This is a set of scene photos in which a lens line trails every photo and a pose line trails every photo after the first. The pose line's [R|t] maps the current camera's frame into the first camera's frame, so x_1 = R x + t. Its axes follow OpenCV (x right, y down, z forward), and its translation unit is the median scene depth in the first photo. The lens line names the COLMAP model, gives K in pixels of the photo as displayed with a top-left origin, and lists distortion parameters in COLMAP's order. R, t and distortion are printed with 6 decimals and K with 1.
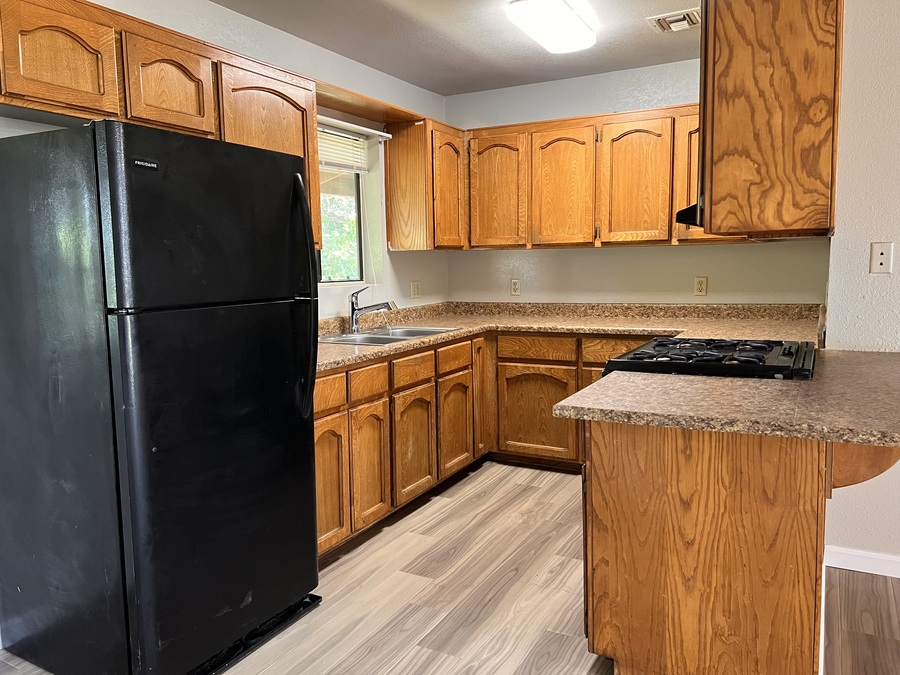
lens RADIAL K [[682.1, 0, 448.4], [0, 682.1, 330.5], [0, 0, 1]] dist [0.052555, -0.049222]
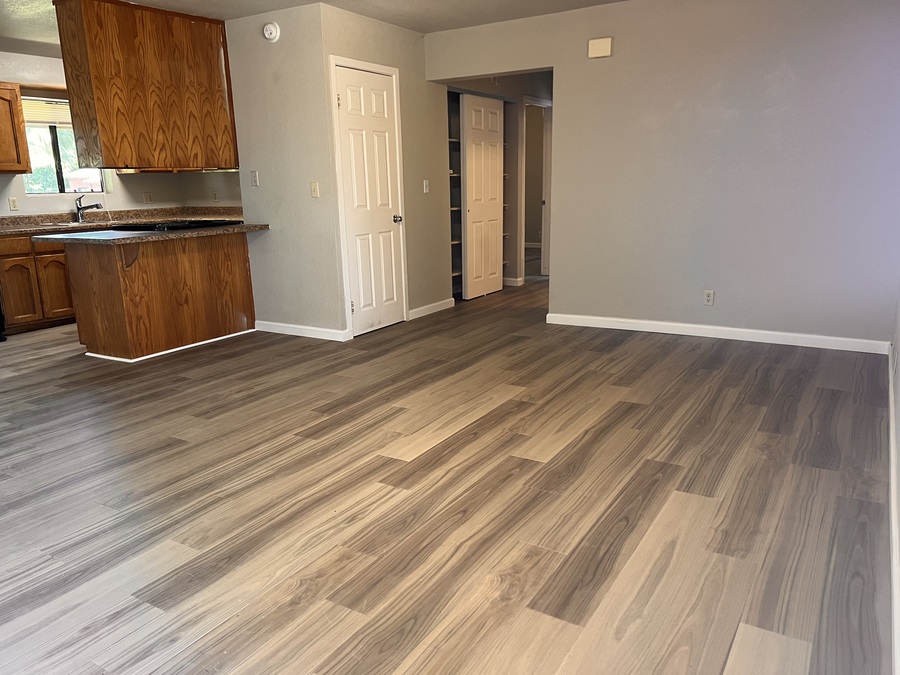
lens RADIAL K [[682.1, 0, 451.4], [0, 682.1, 340.5], [0, 0, 1]] dist [0.052555, -0.049222]
pose [[0.998671, 0.007214, -0.051033, 0.988119], [-0.000557, 0.991608, 0.129280, 0.082757], [0.051537, -0.129080, 0.990294, -0.814002]]
